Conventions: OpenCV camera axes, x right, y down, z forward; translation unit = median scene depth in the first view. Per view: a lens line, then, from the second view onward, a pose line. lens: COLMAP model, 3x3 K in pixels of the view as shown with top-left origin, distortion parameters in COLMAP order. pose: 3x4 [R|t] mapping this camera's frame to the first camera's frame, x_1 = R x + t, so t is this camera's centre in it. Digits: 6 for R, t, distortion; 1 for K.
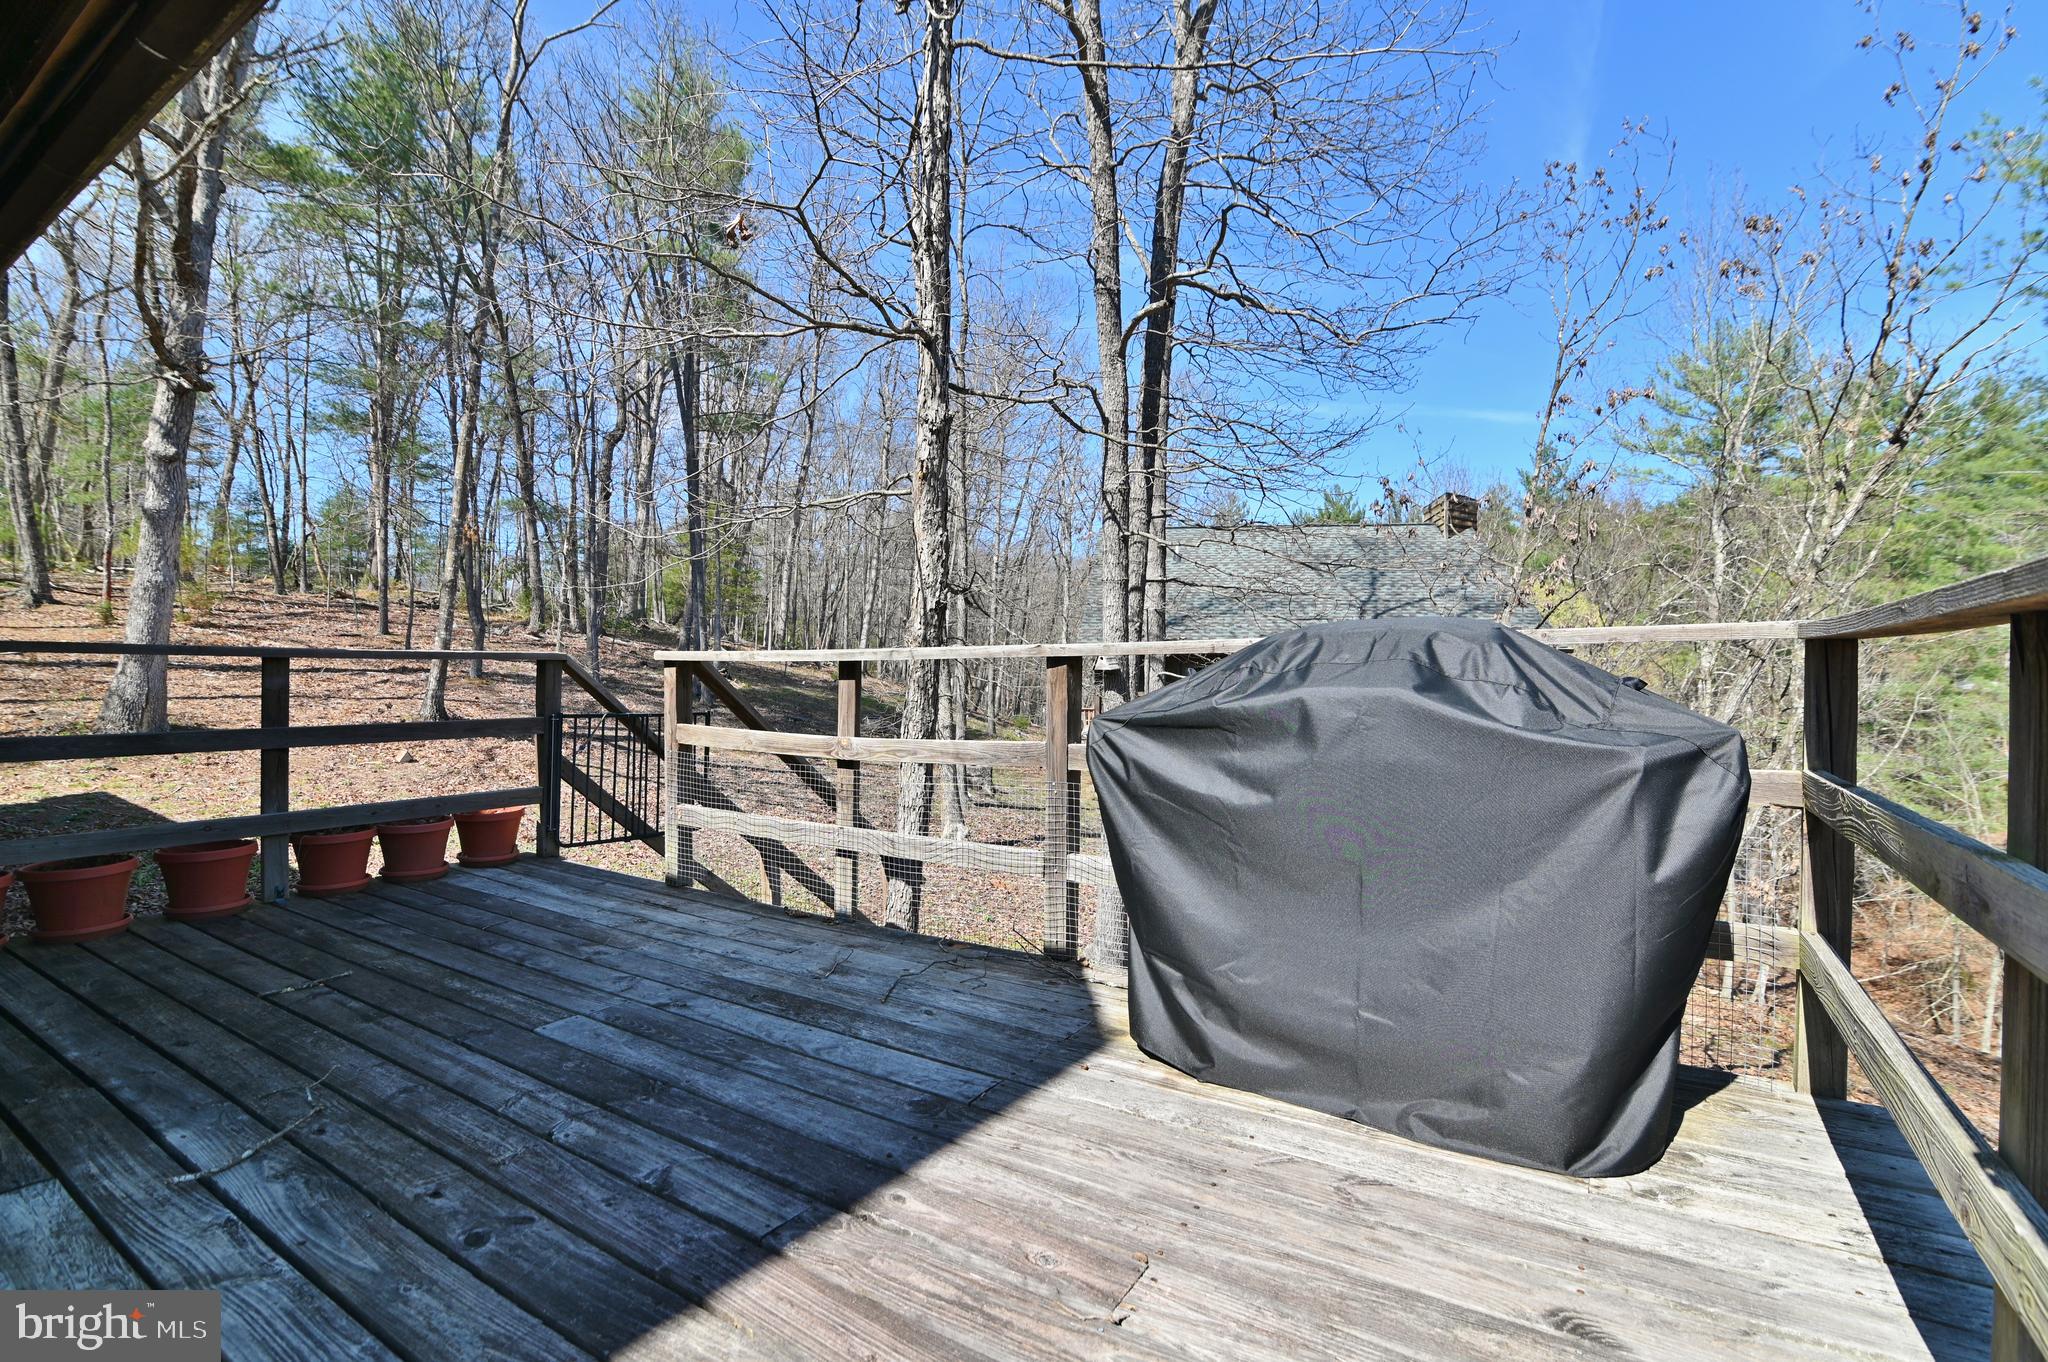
lens RADIAL K [[935.3, 0, 1019.5], [0, 935.3, 672.9], [0, 0, 1]] dist [-0.020136, 0.000321]
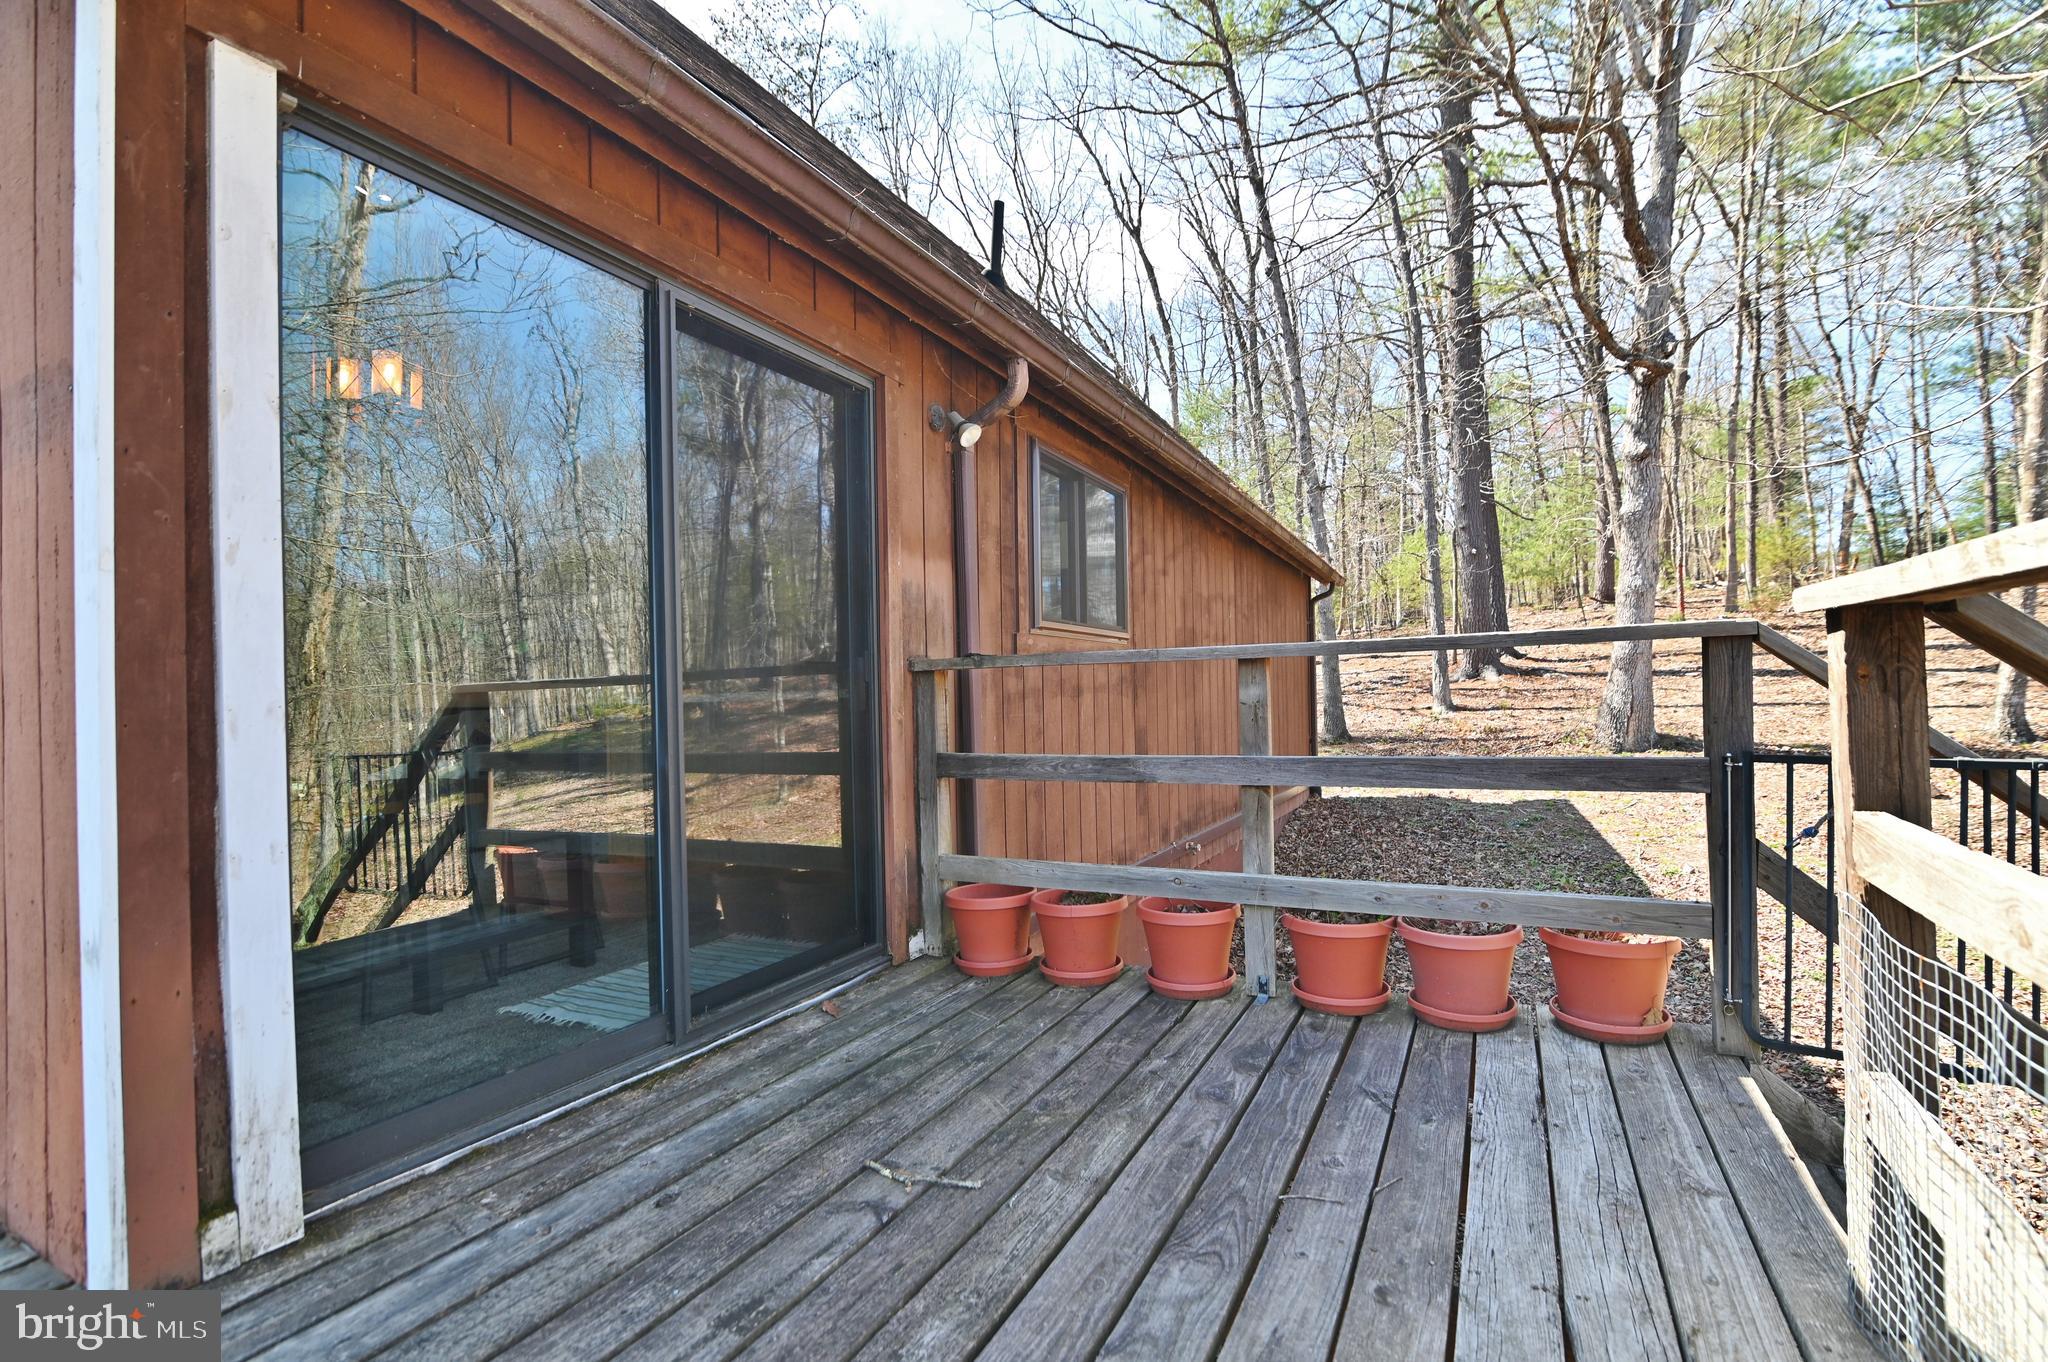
lens RADIAL K [[935.3, 0, 1025.2], [0, 935.3, 679.7], [0, 0, 1]] dist [-0.020136, 0.000321]
pose [[0.099032, -0.027543, -0.994703, -0.033514], [0.028302, 0.999290, -0.024853, 0.005280], [0.994682, -0.025691, 0.099742, 0.258519]]
